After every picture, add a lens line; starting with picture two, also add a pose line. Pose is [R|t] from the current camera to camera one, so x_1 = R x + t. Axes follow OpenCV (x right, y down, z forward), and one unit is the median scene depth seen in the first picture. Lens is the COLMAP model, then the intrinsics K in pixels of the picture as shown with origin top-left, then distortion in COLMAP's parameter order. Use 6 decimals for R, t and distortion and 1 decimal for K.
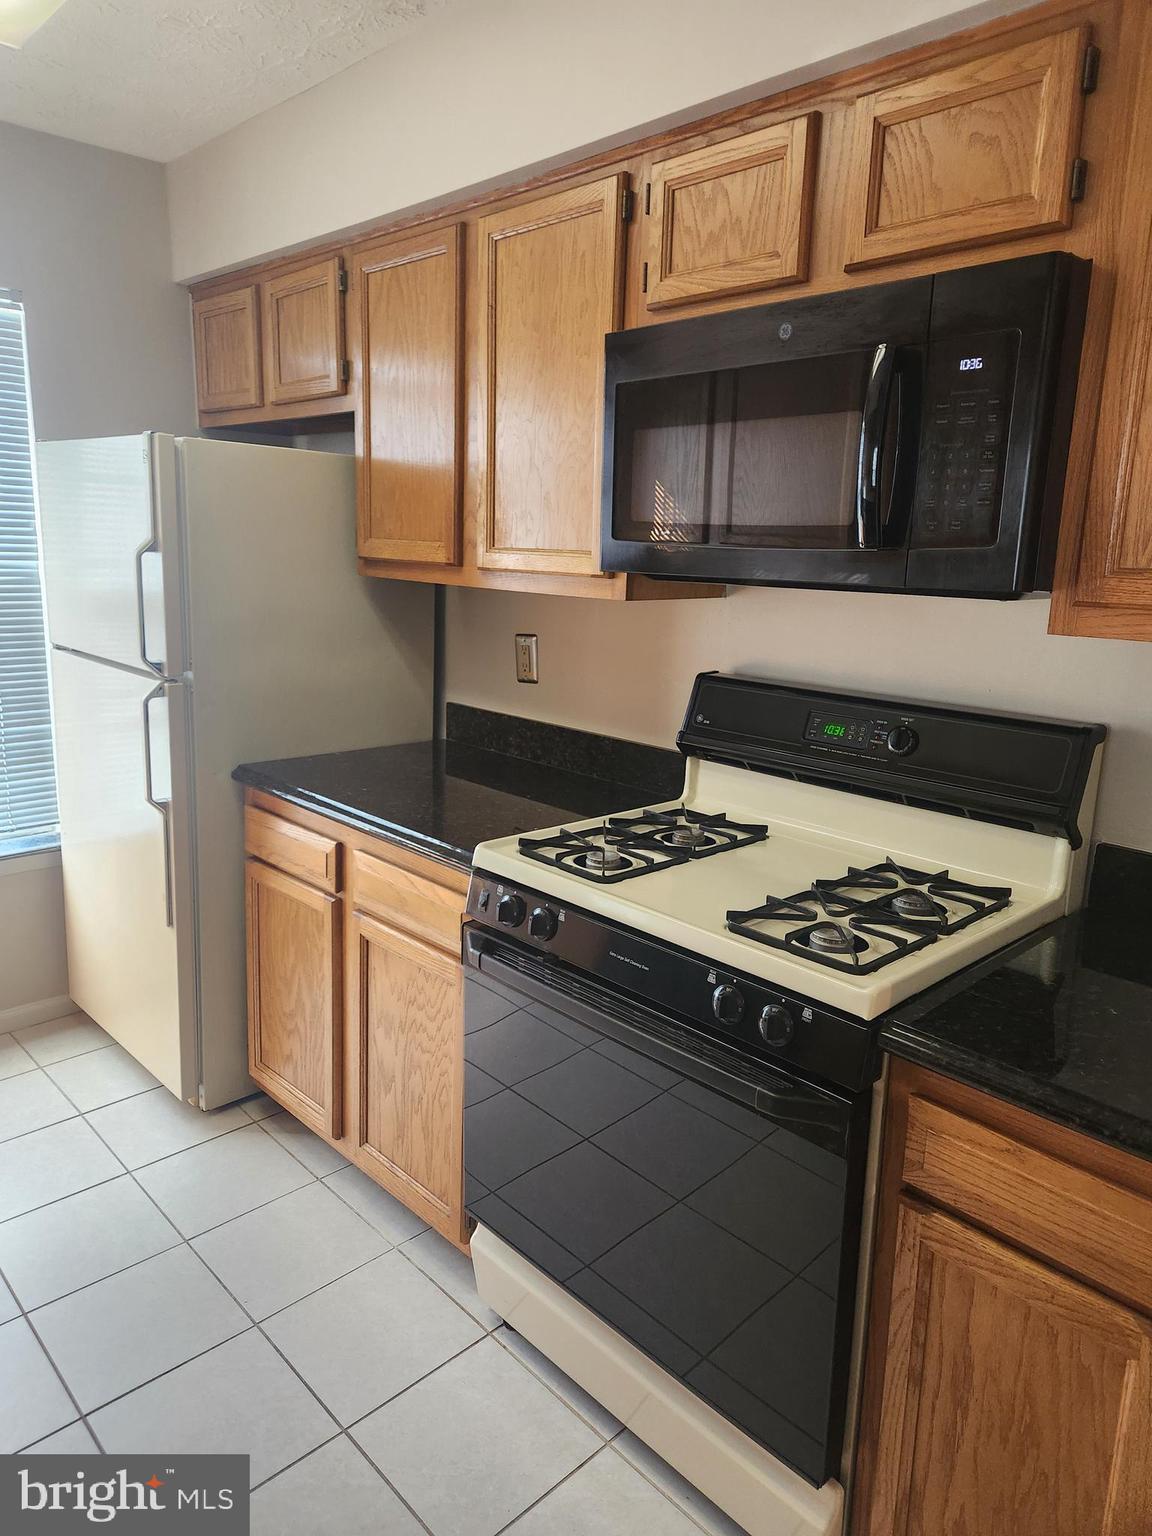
lens RADIAL K [[1033.1, 0, 575.1], [0, 1033.1, 758.5], [0, 0, 1]] dist [0.068387, -0.066373]
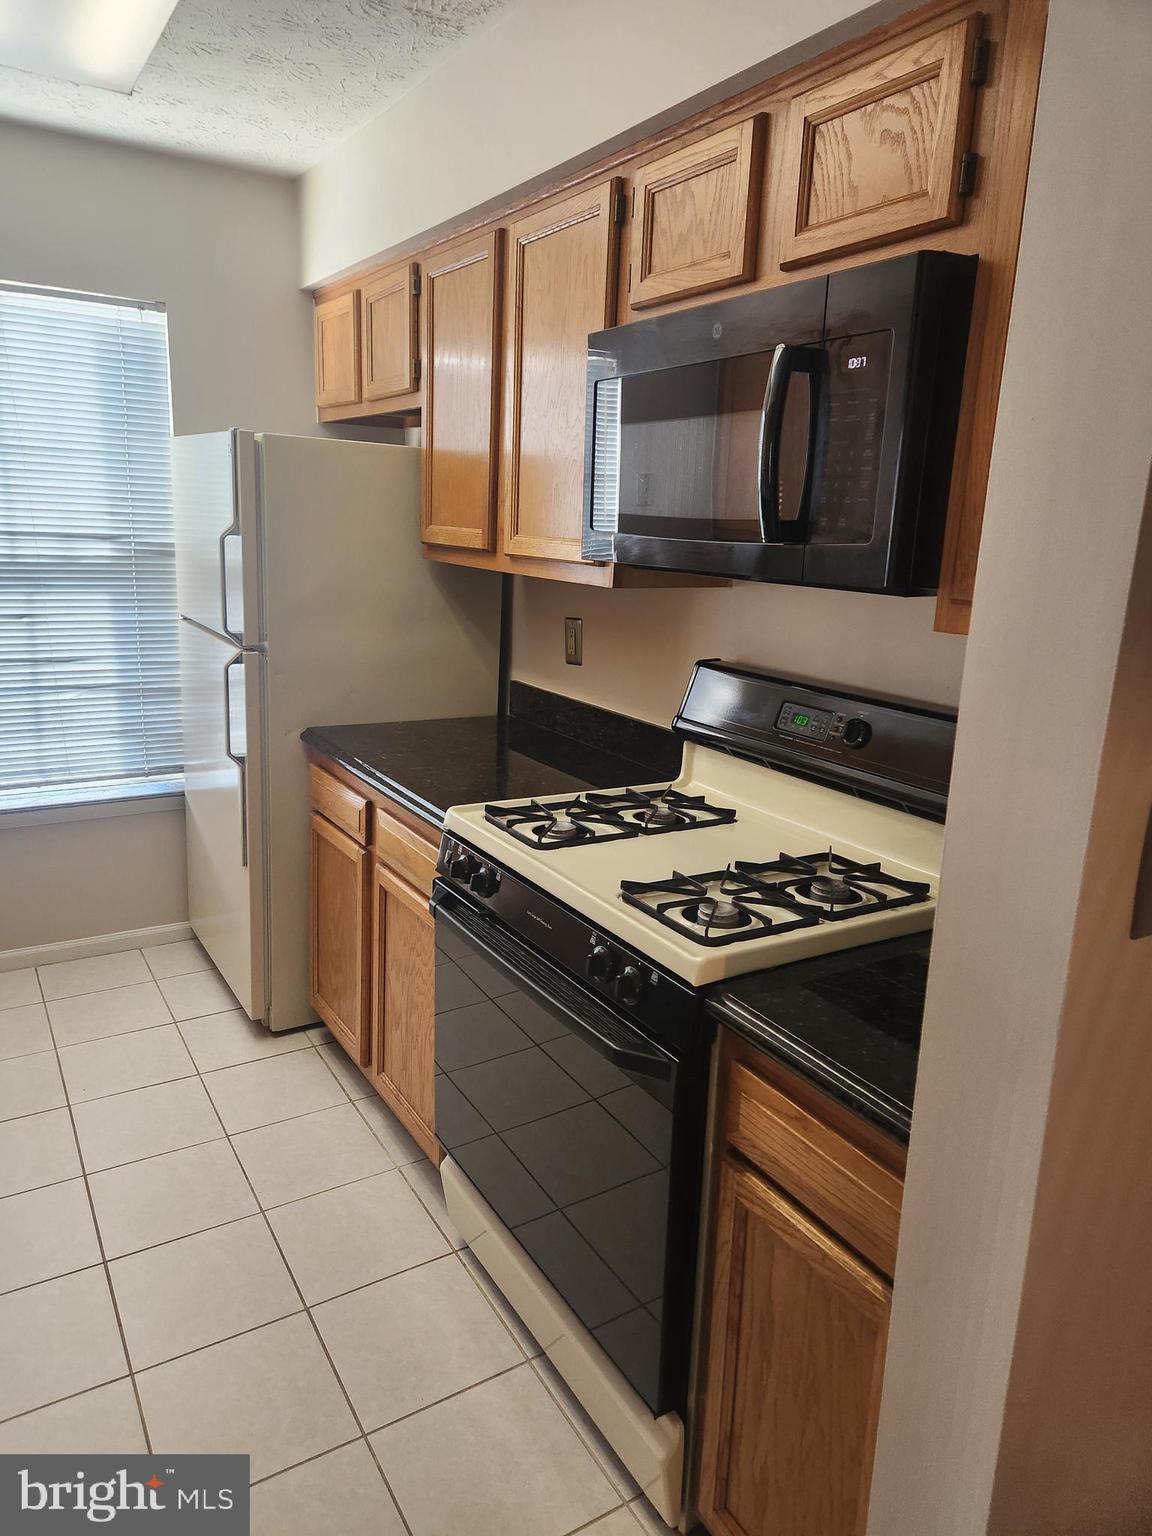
lens RADIAL K [[1028.3, 0, 551.6], [0, 1028.3, 767.8], [0, 0, 1]] dist [0.077168, -0.075150]
pose [[0.976025, 0.059817, -0.209278, 0.245403], [-0.054710, 0.998048, 0.030112, 0.001997], [0.210671, -0.017940, 0.977392, -0.047265]]
